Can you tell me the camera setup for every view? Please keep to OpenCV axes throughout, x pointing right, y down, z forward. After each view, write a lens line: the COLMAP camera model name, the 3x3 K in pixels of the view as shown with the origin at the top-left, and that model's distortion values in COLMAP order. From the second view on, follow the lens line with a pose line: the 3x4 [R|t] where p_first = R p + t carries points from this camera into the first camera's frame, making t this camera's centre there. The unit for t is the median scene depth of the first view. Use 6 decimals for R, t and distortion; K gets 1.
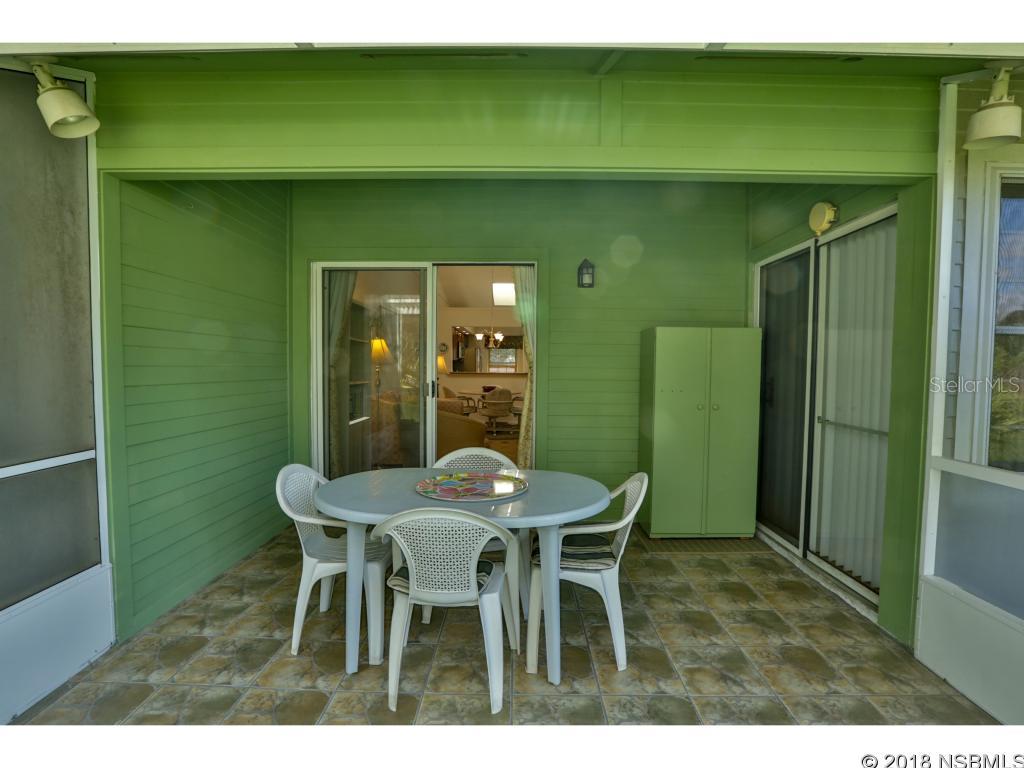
lens RADIAL K [[508.1, 0, 513.3], [0, 508.1, 388.7], [0, 0, 1]] dist [-0.085909, 0.051918]
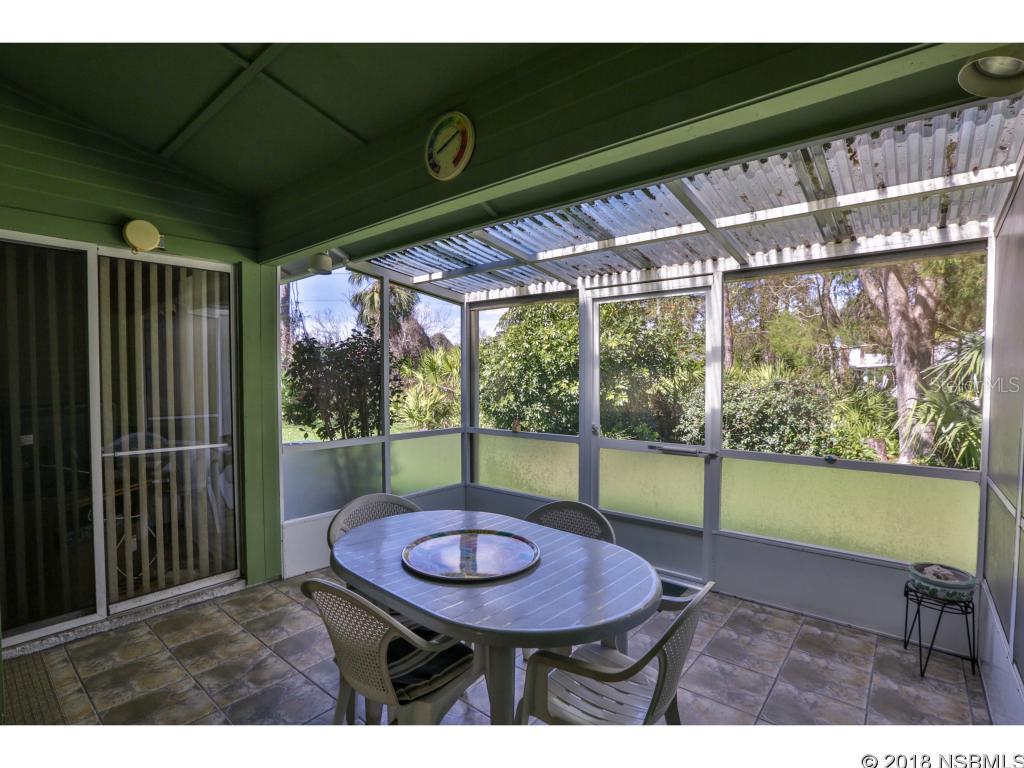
lens RADIAL K [[508.1, 0, 513.3], [0, 508.1, 388.7], [0, 0, 1]] dist [-0.085909, 0.051918]
pose [[-0.761216, -0.013525, 0.648357, -0.522667], [0.045881, 0.996154, 0.074647, -0.072373], [-0.646873, 0.086570, -0.757668, 1.335015]]
